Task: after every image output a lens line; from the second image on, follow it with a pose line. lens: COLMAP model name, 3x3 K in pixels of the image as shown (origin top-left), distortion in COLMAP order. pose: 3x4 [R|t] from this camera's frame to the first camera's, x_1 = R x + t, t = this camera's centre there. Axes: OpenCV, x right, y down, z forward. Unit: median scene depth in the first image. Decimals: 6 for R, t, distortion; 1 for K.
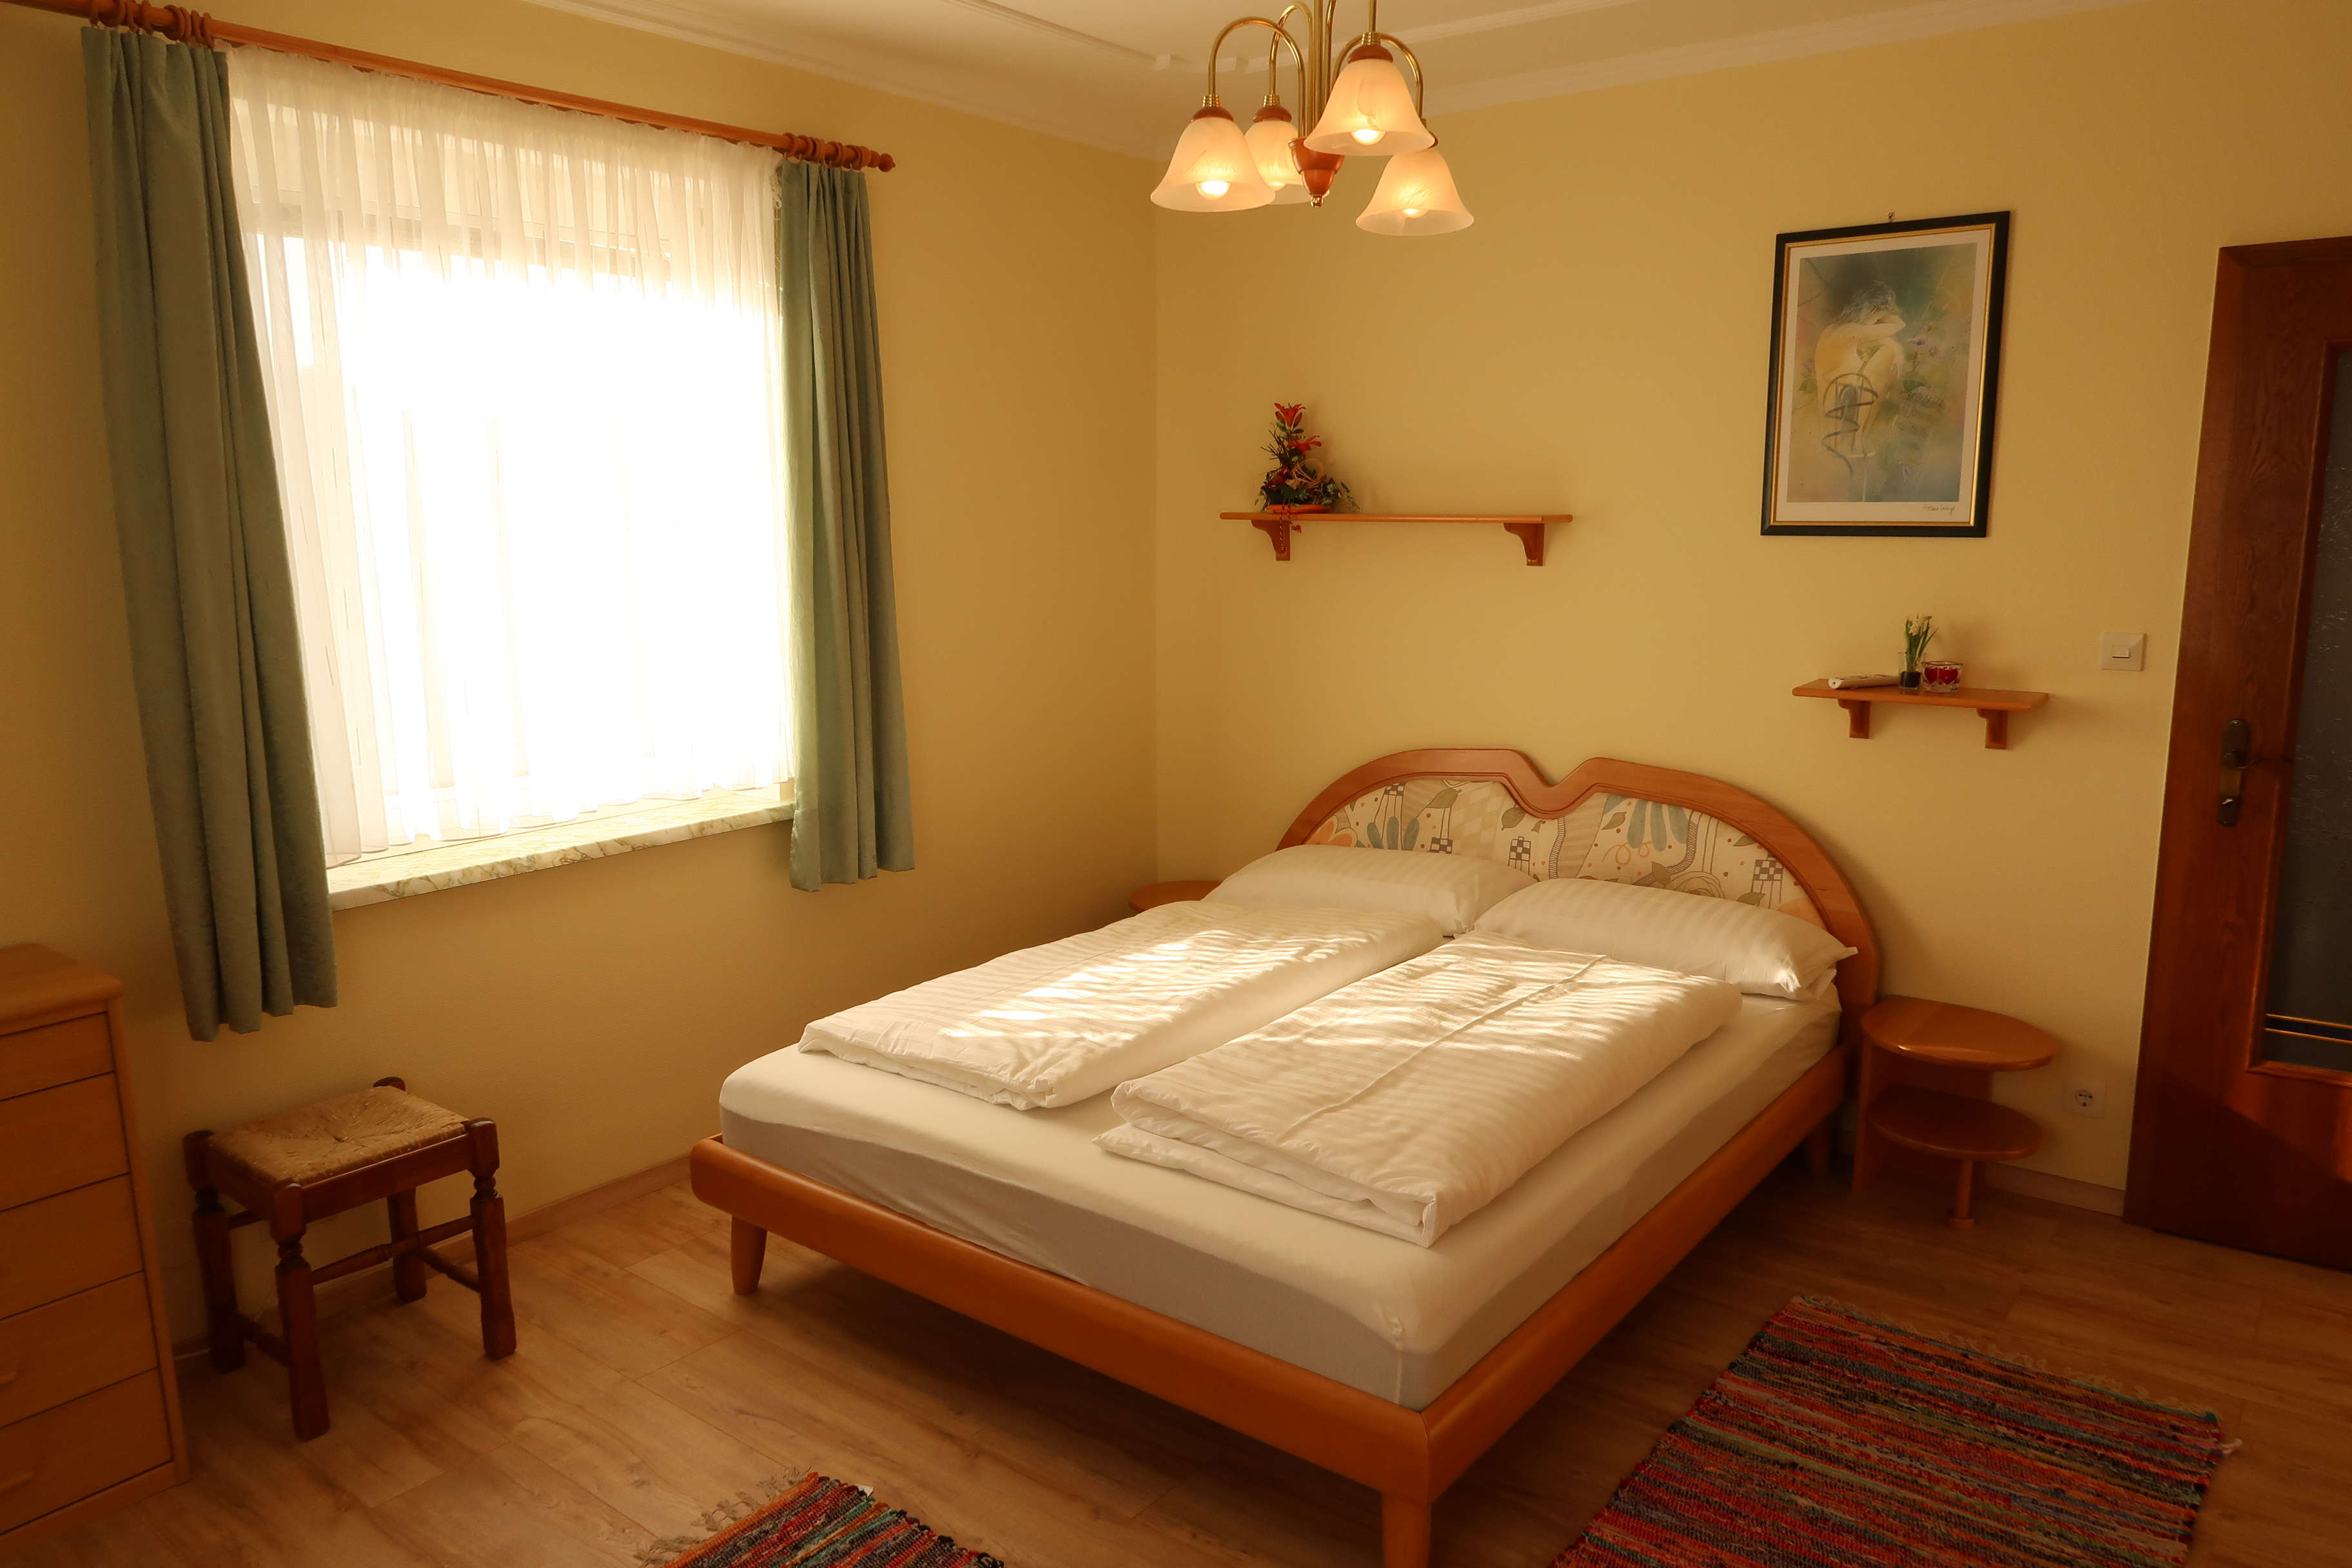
lens RADIAL K [[1623.2, 0, 1176.0], [0, 1623.2, 784.0], [0, 0, 1]] dist [-0.024156, 0.000151]
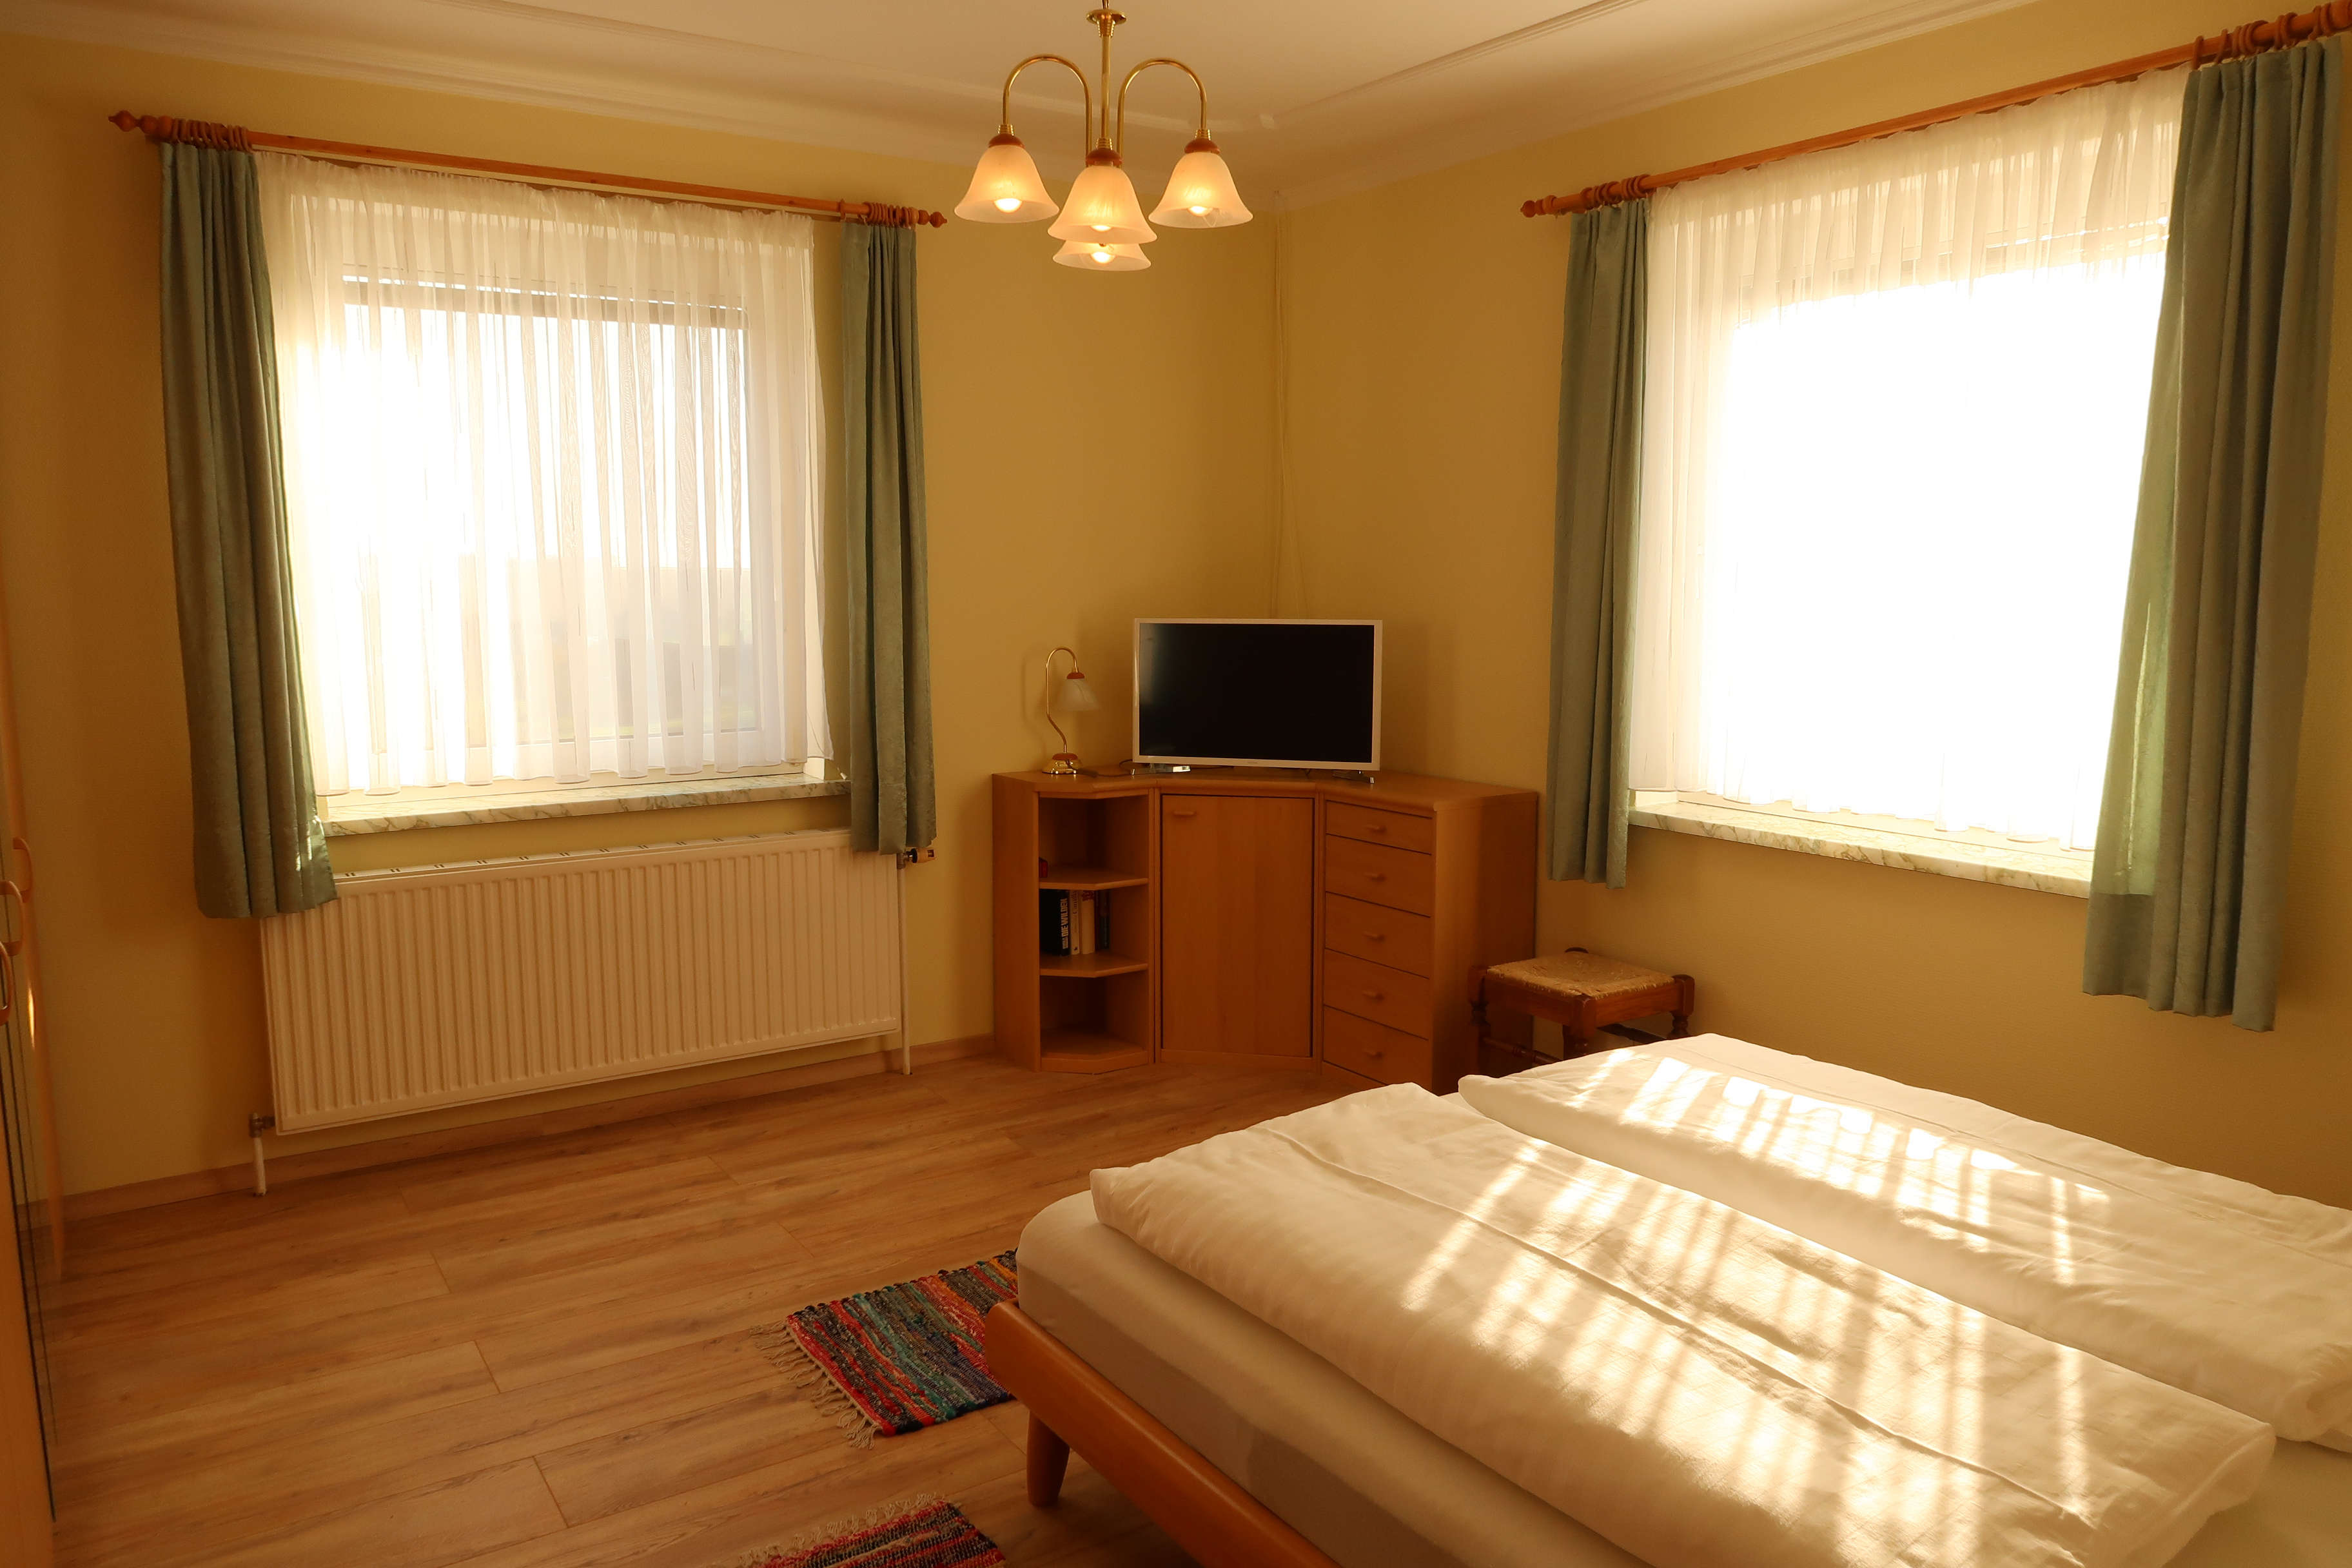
lens RADIAL K [[1623.2, 0, 1176.0], [0, 1623.2, 784.0], [0, 0, 1]] dist [-0.024156, 0.000151]
pose [[-0.317495, 0.133047, -0.938880, 0.763948], [-0.162192, 0.967898, 0.192006, -0.132802], [0.934286, 0.213240, -0.285724, 0.917420]]
